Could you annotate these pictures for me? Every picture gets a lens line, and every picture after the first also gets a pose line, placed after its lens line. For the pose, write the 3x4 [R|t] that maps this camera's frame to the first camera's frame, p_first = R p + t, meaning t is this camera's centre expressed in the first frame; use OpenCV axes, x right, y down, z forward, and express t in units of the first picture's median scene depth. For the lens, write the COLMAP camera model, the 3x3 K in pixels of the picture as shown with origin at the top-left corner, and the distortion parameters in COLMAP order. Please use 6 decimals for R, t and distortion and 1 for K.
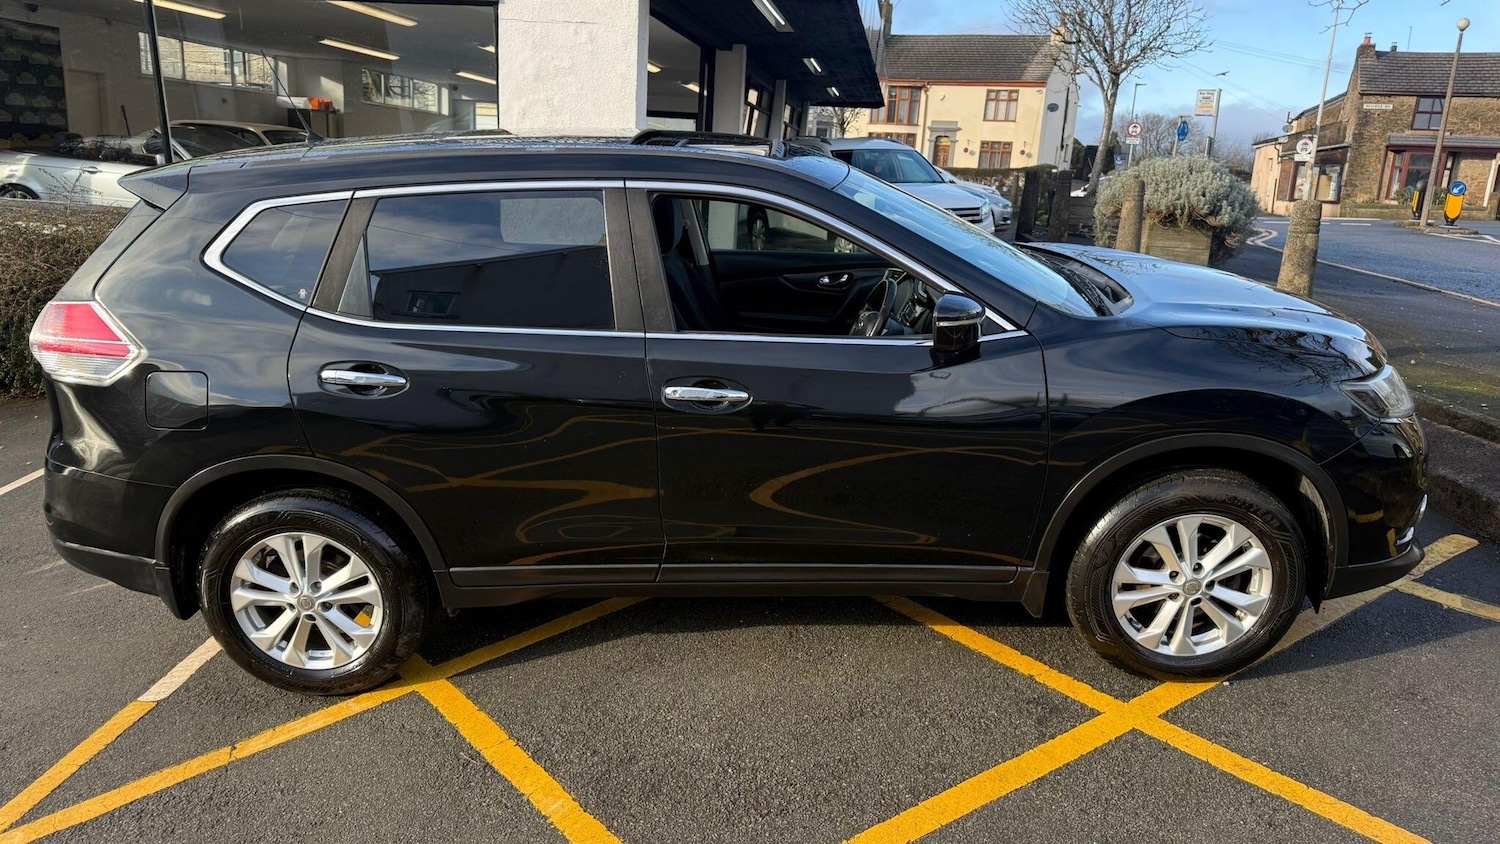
lens RADIAL K [[1062.1, 0, 750.5], [0, 1062.1, 423.7], [0, 0, 1]] dist [0.015519, -0.023541]
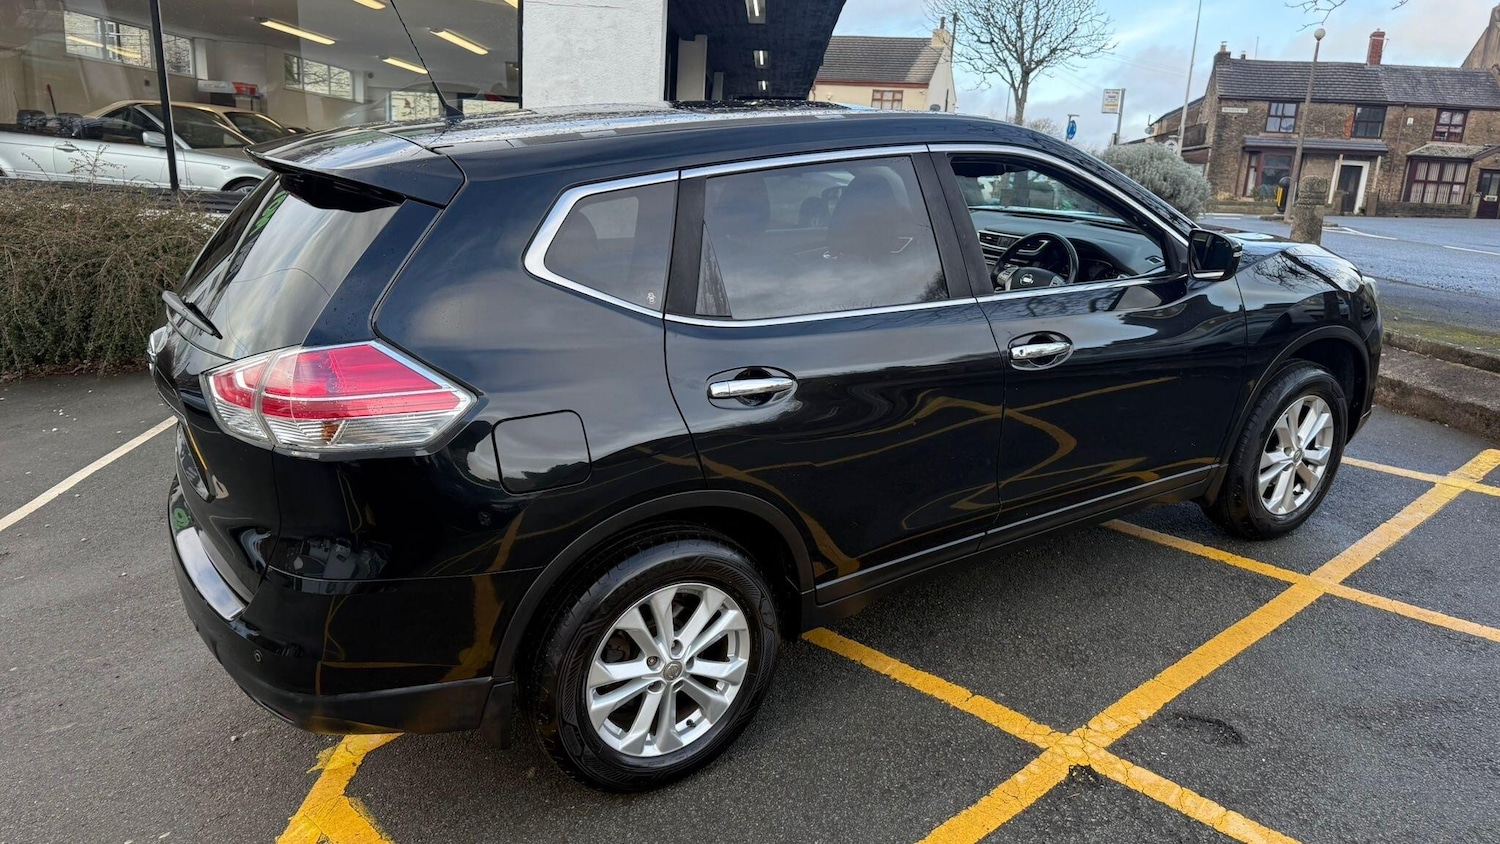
lens RADIAL K [[1062.1, 0, 749.4], [0, 1062.1, 426.6], [0, 0, 1]] dist [0.015519, -0.023541]
pose [[0.992667, -0.021234, 0.119001, -0.065265], [0.020840, 0.999772, 0.004555, 0.012106], [-0.119071, -0.002042, 0.992884, -0.018080]]
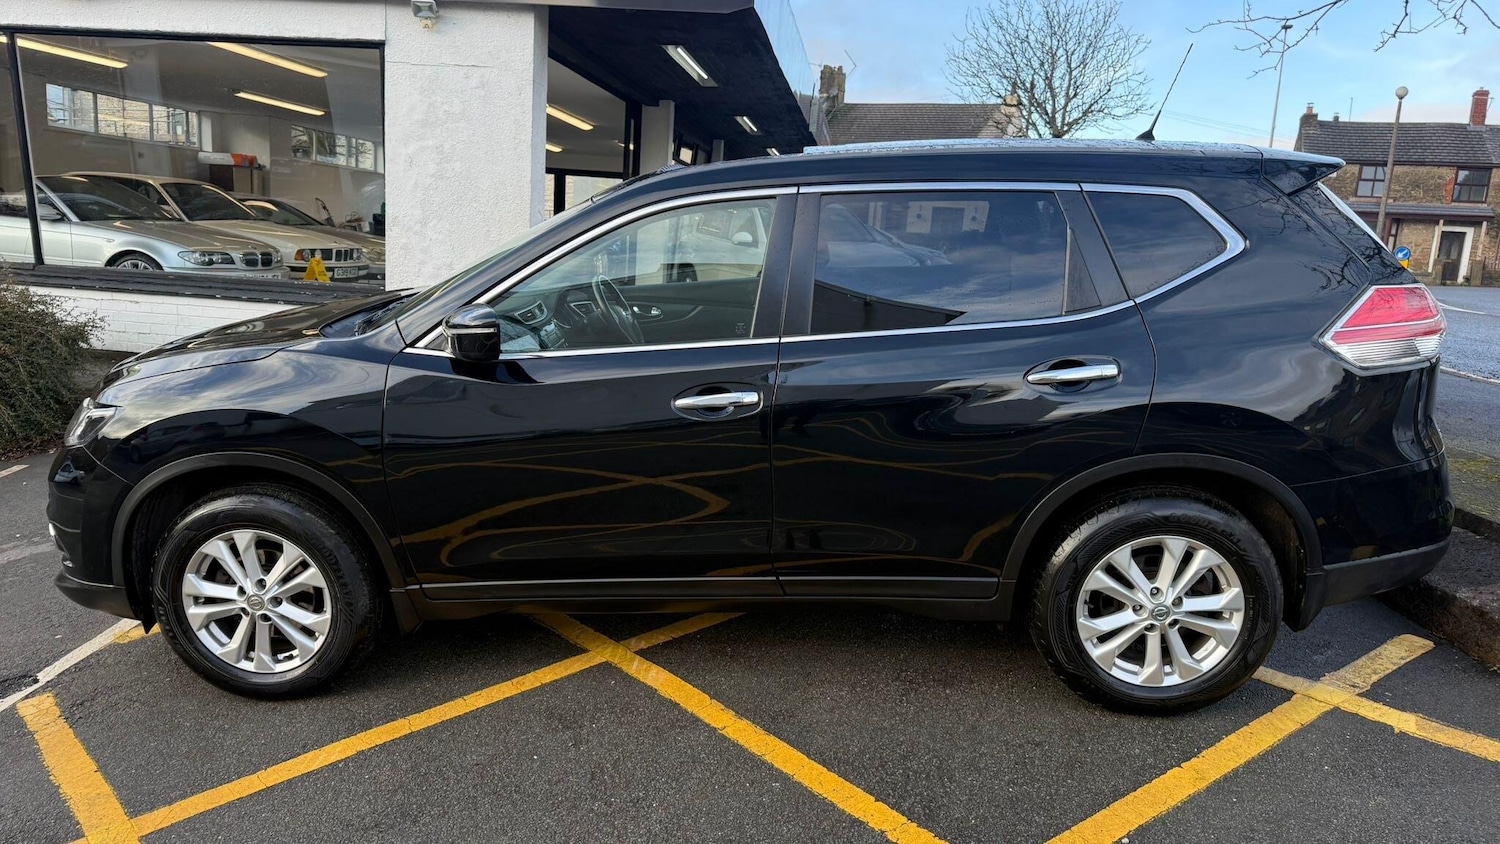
lens RADIAL K [[1062.1, 0, 738.6], [0, 1062.1, 423.9], [0, 0, 1]] dist [0.015519, -0.023541]
pose [[0.999726, 0.001303, 0.023362, 0.023088], [0.000064, 0.998291, -0.058444, -0.003096], [-0.023398, 0.058429, 0.998017, 0.032817]]
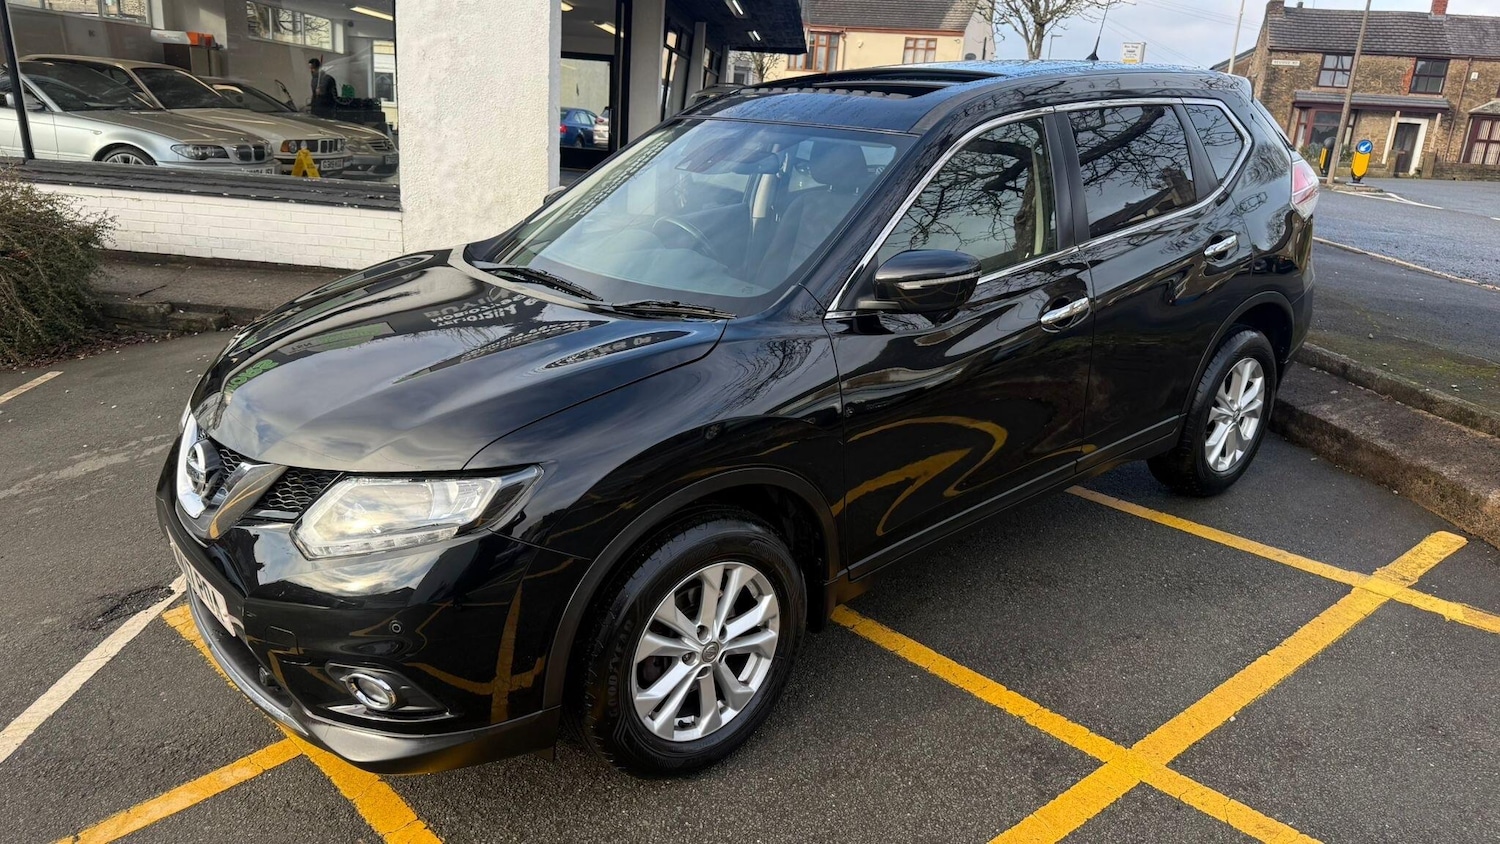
lens RADIAL K [[1062.1, 0, 750.4], [0, 1062.1, 431.5], [0, 0, 1]] dist [0.015519, -0.023541]
pose [[0.996833, -0.008282, 0.079090, -0.004633], [0.004026, 0.998542, 0.053822, -0.008053], [-0.079420, -0.053334, 0.995413, 0.024938]]
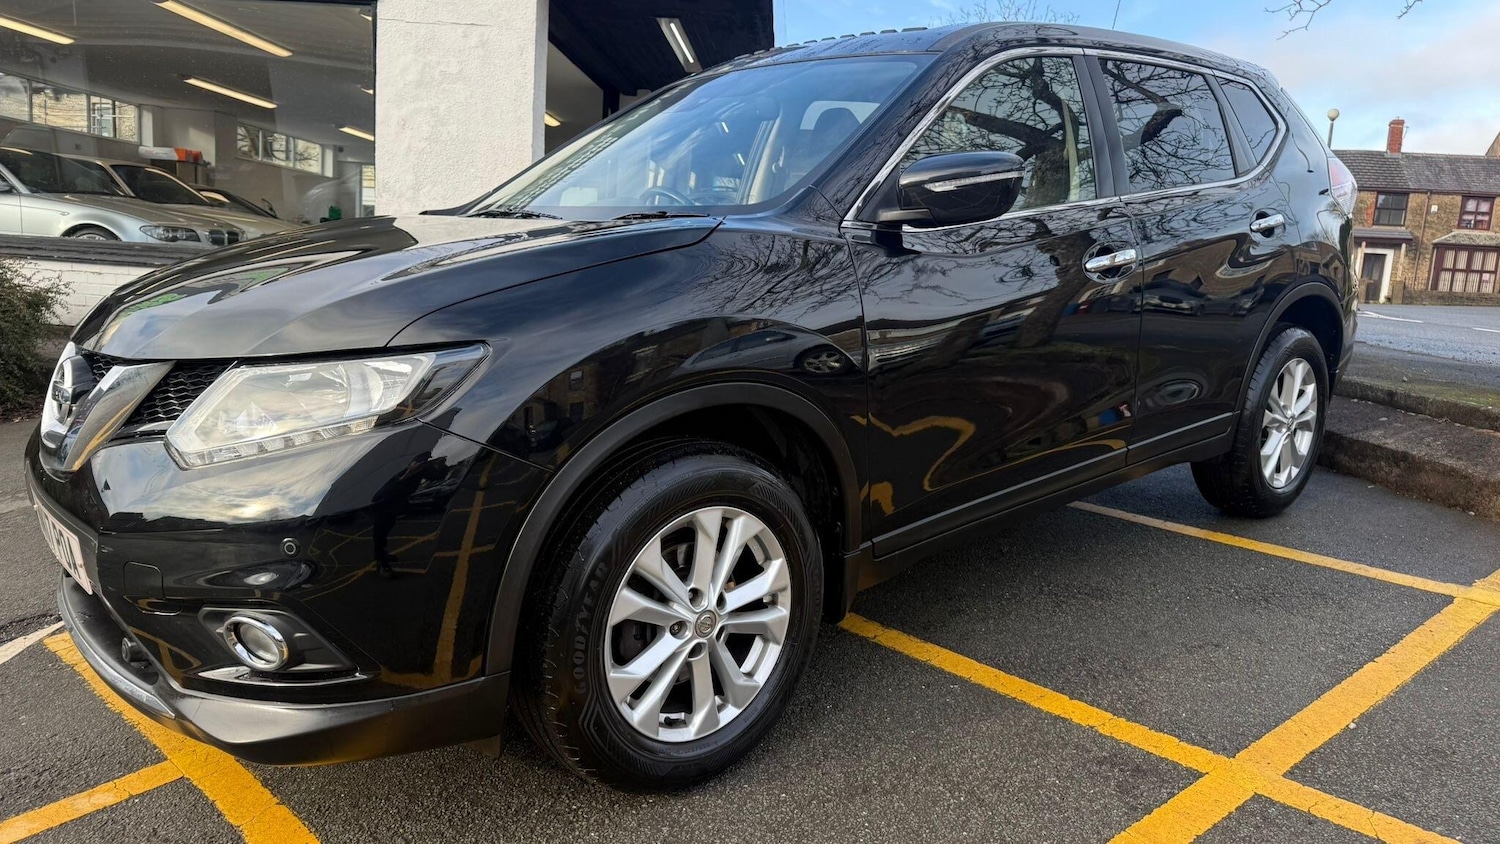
lens RADIAL K [[1062.1, 0, 749.8], [0, 1062.1, 428.5], [0, 0, 1]] dist [0.015519, -0.023541]
pose [[0.995541, -0.003207, 0.094276, -0.004819], [0.010802, 0.996723, -0.080162, 0.015520], [-0.093710, 0.080823, 0.992314, 0.049892]]
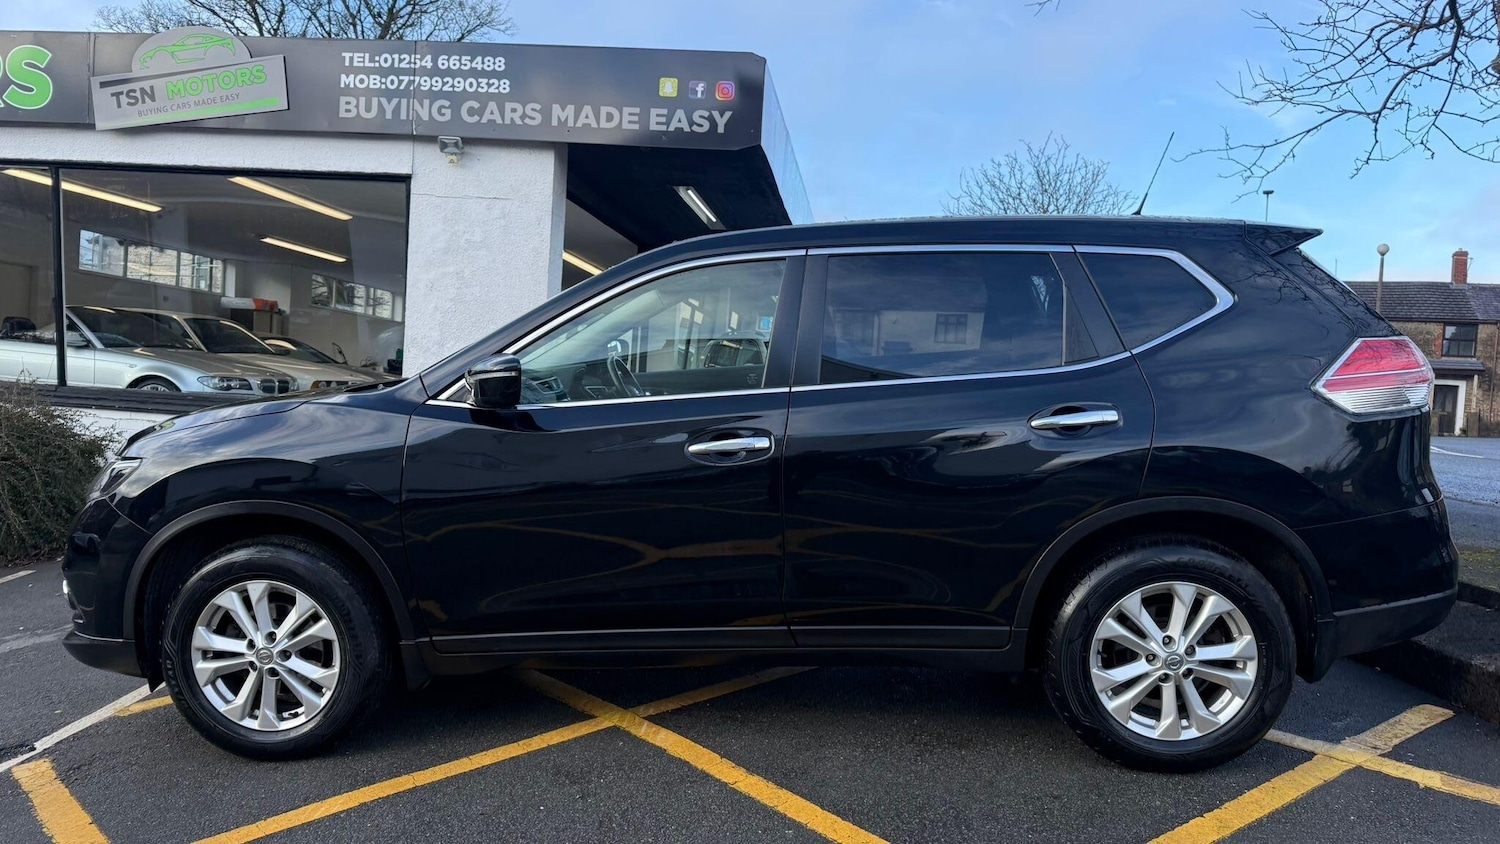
lens RADIAL K [[1062.1, 0, 743.8], [0, 1062.1, 423.3], [0, 0, 1]] dist [0.015519, -0.023541]
pose [[0.999707, 0.006581, 0.023295, 0.022011], [-0.001647, 0.978598, -0.205777, 0.013063], [-0.024151, 0.205678, 0.978322, 0.031080]]
